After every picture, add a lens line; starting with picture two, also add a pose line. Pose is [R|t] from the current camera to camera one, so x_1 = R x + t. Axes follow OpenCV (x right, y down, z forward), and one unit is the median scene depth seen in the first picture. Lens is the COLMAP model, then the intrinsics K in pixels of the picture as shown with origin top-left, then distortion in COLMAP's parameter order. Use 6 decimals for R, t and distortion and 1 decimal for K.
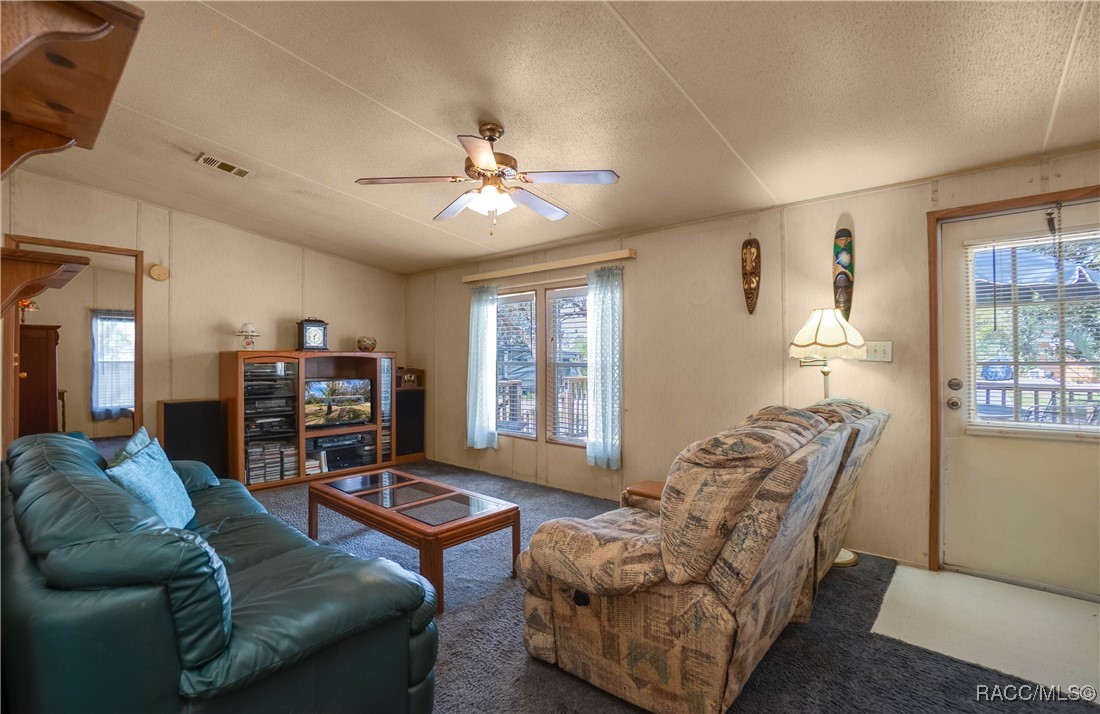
lens RADIAL K [[497.8, 0, 556.7], [0, 497.8, 356.9], [0, 0, 1]] dist [-0.021760, -0.000077]
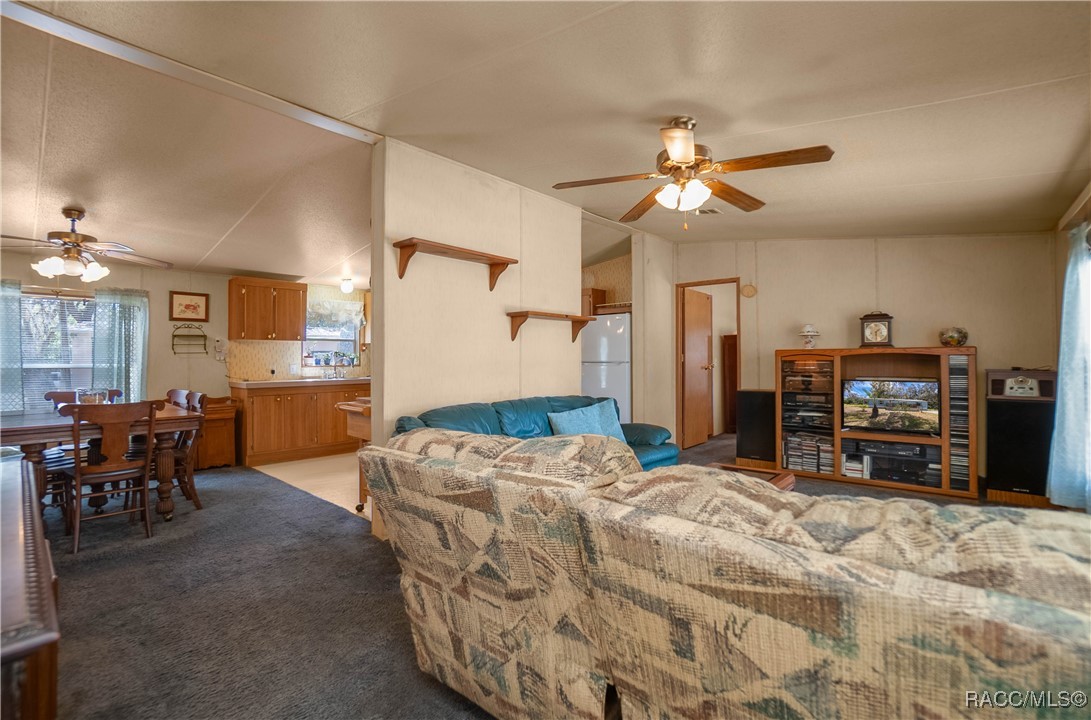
lens RADIAL K [[495.9, 0, 537.1], [0, 495.9, 355.6], [0, 0, 1]] dist [-0.033696, 0.003609]
pose [[-0.015301, -0.001597, -0.999882, 0.454762], [0.013849, 0.999902, -0.001809, -0.004646], [0.999787, -0.013875, -0.015278, 0.398018]]
